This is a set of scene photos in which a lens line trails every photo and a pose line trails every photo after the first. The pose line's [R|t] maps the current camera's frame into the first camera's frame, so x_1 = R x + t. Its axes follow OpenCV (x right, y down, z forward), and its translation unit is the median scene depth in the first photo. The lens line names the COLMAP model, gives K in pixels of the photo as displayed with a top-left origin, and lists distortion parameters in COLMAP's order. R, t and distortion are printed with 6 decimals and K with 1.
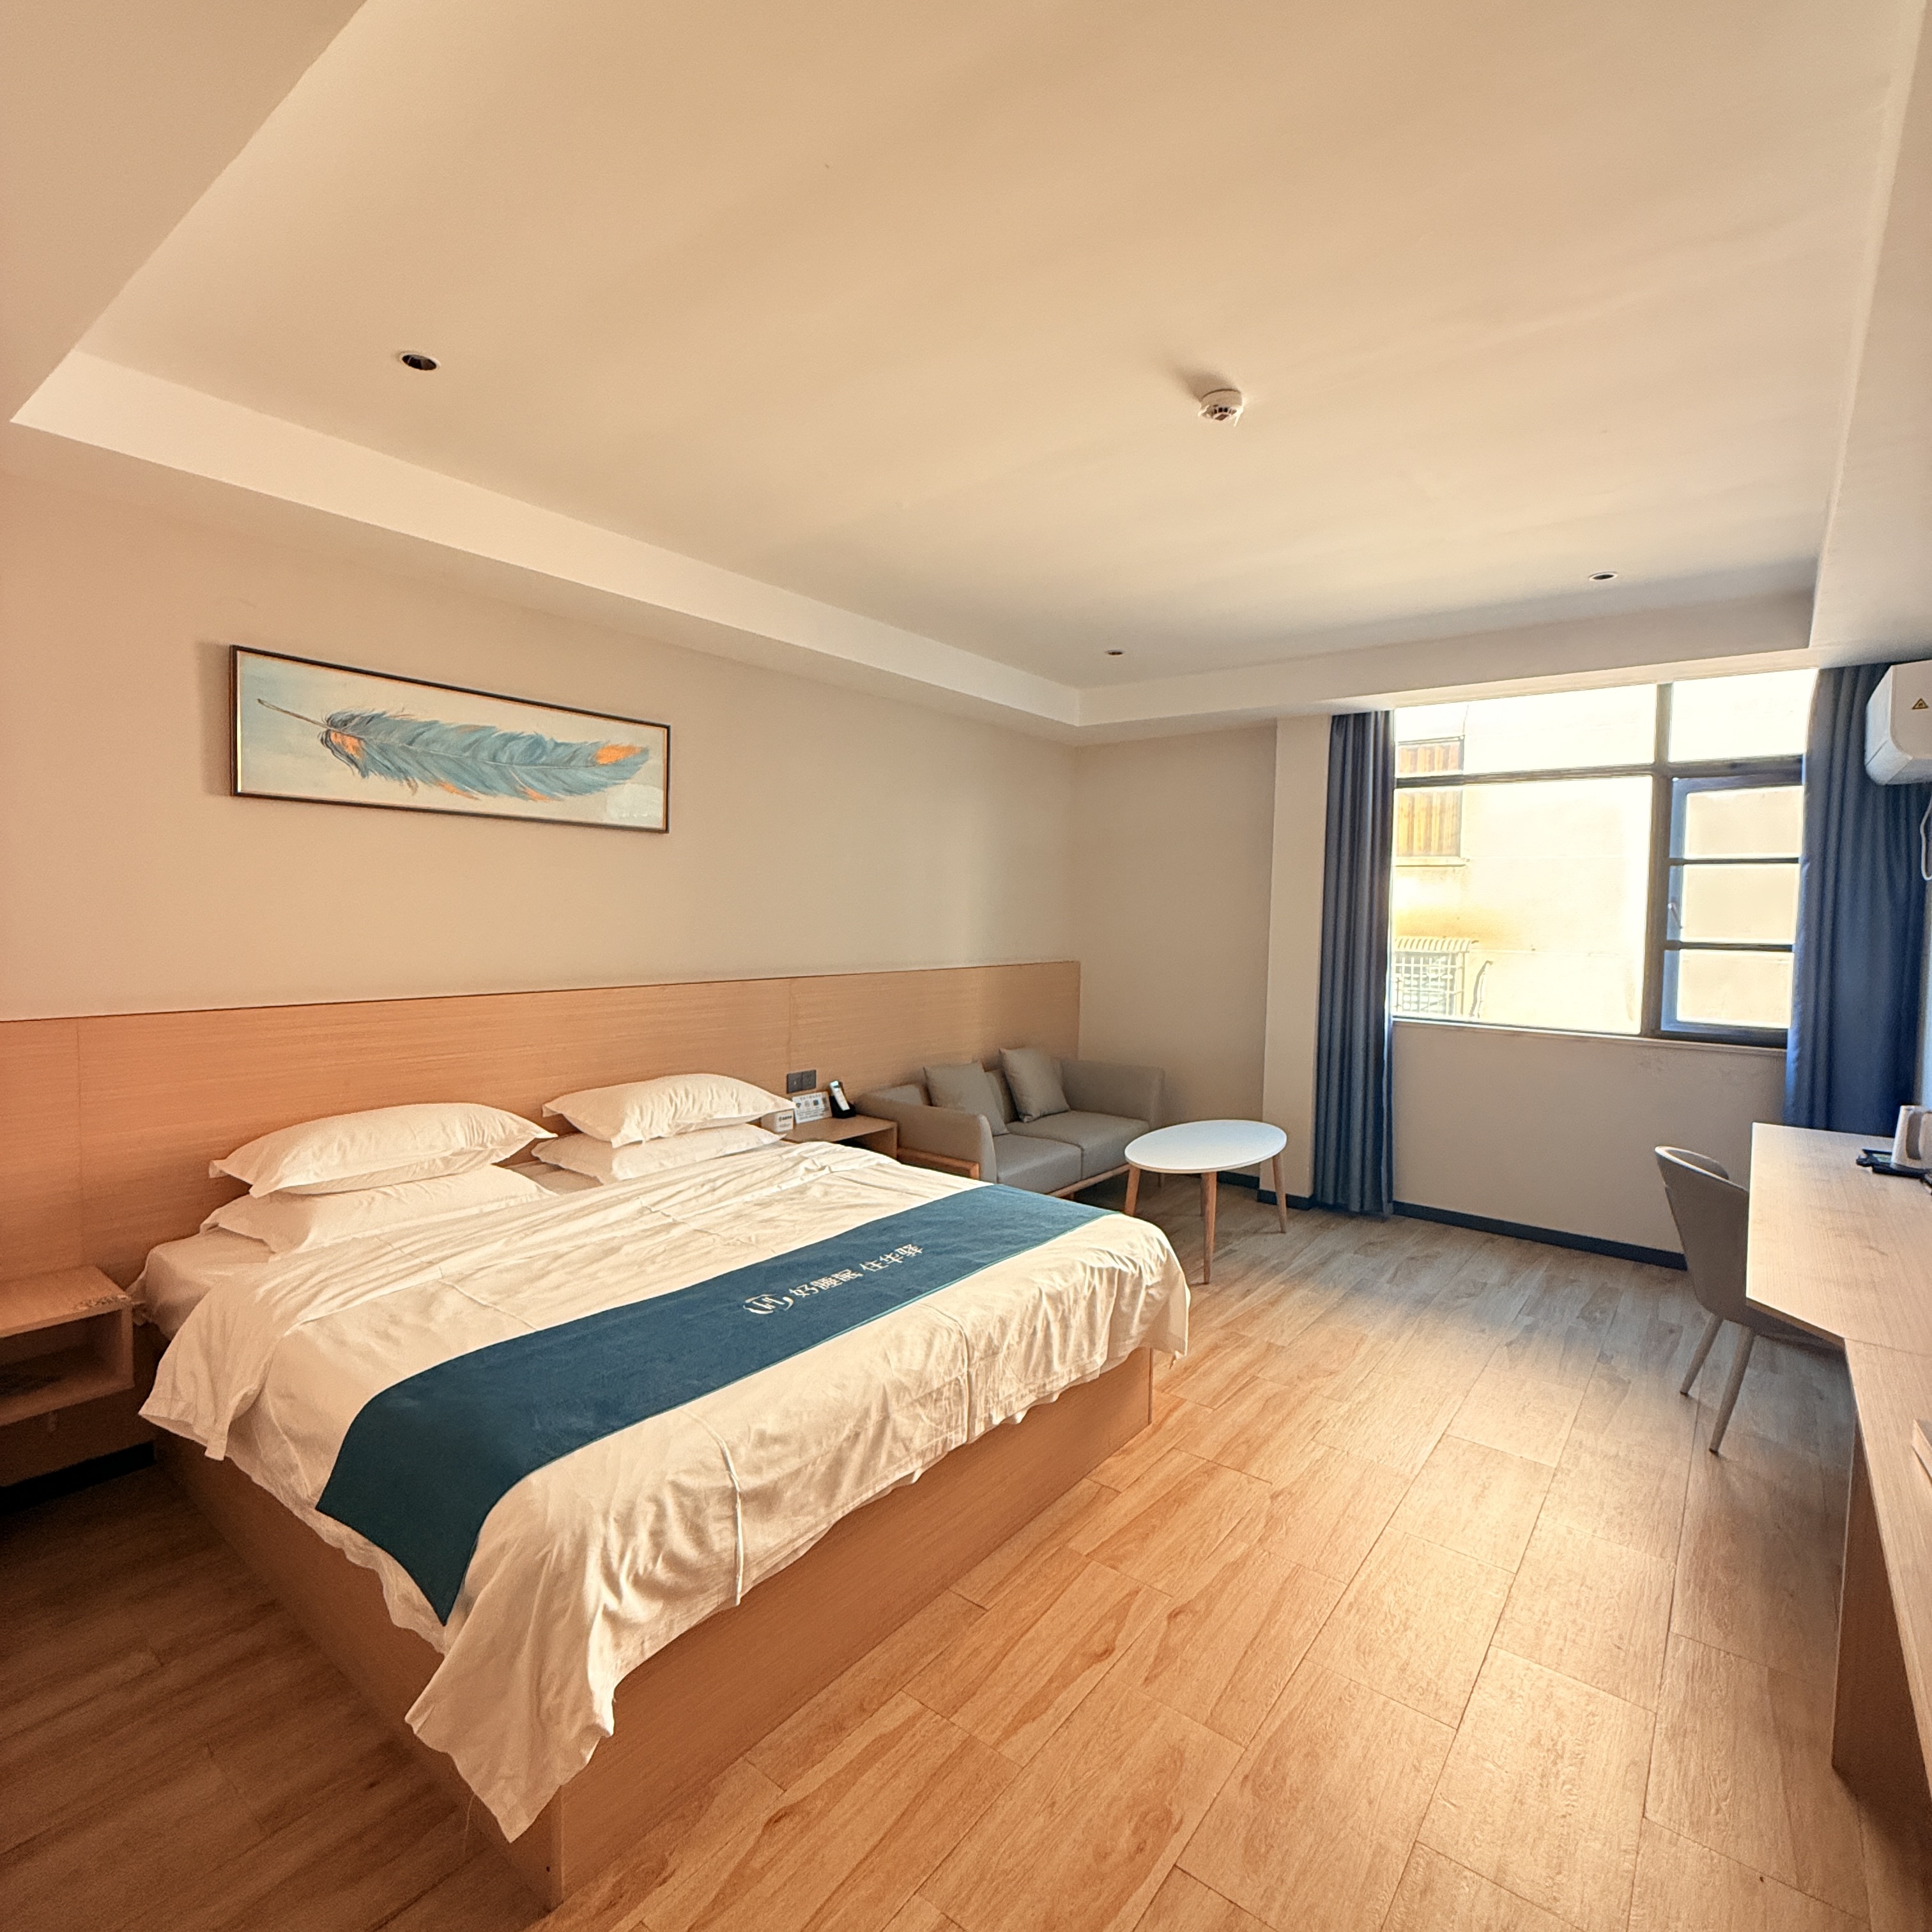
lens RADIAL K [[1016.0, 0, 965.3], [0, 1016.0, 947.4], [0, 0, 1]] dist [0.003468, 0.000553]
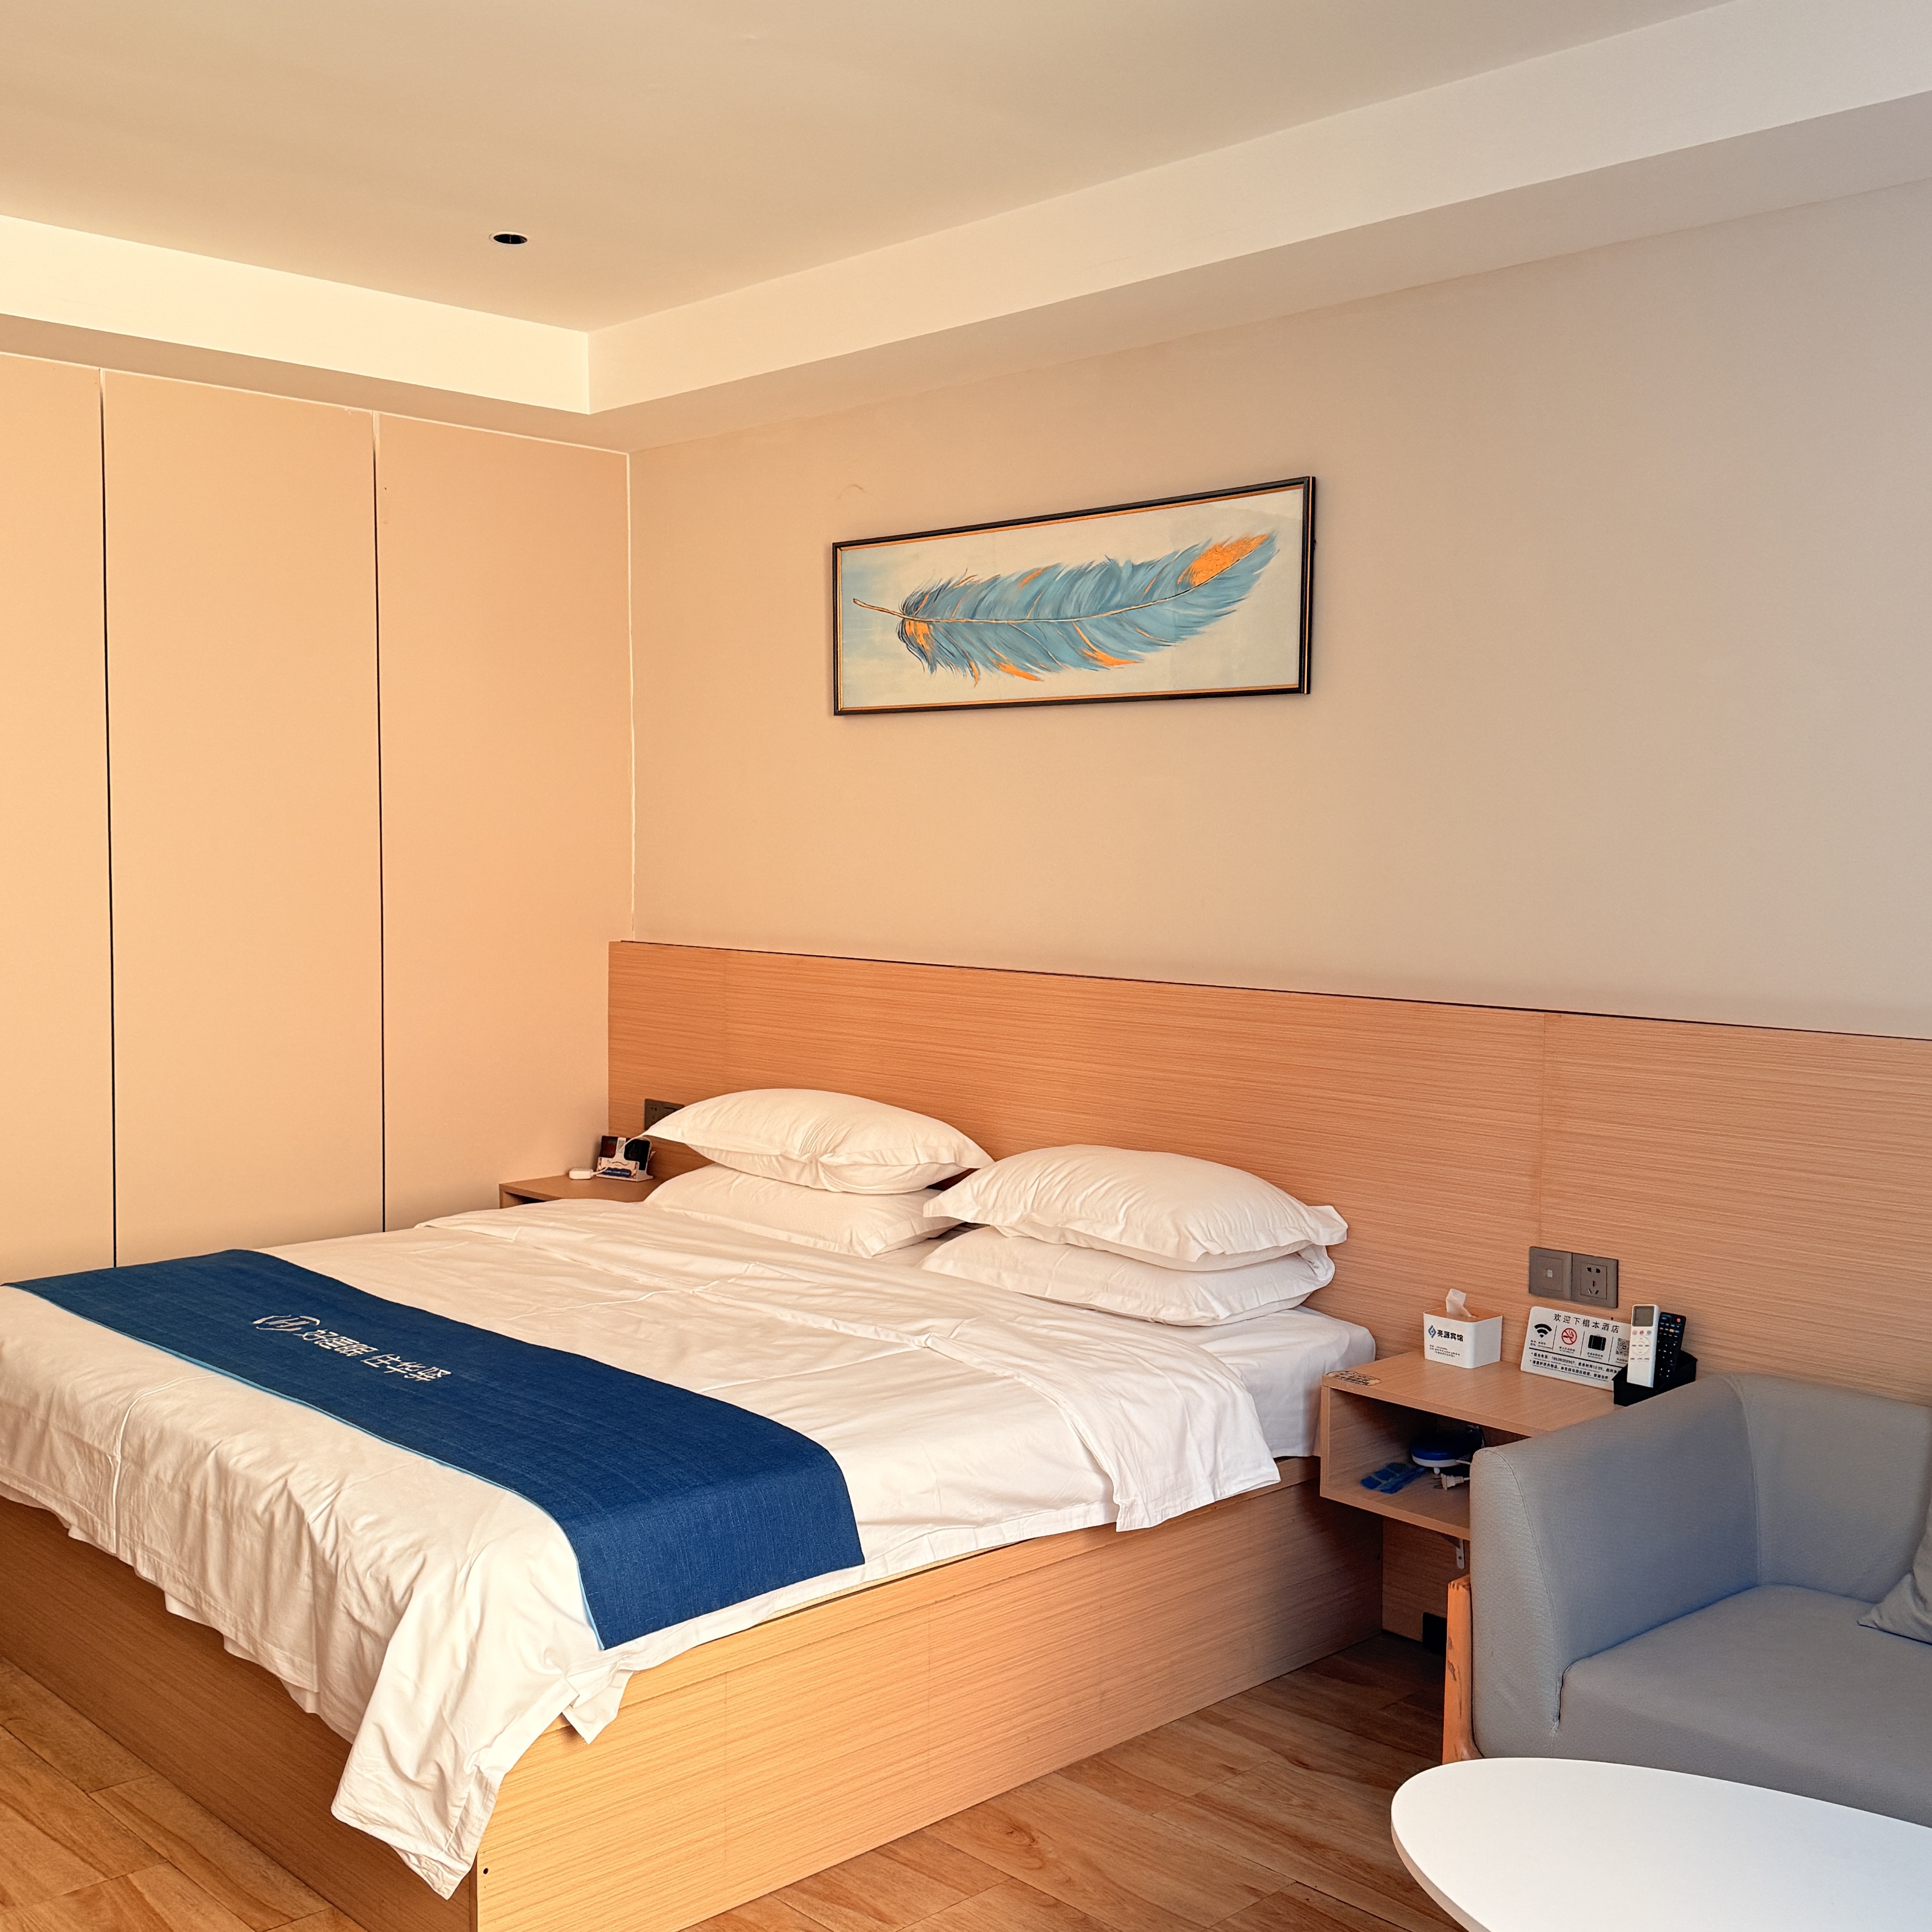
lens RADIAL K [[2198.1, 0, 966.0], [0, 2198.1, 966.0], [0, 0, 1]] dist [0.143947, -0.020534]
pose [[-0.160058, 0.051478, -0.985764, 1.002481], [-0.041919, 0.997384, 0.058891, -0.042491], [0.986217, 0.050748, -0.157481, 1.232358]]
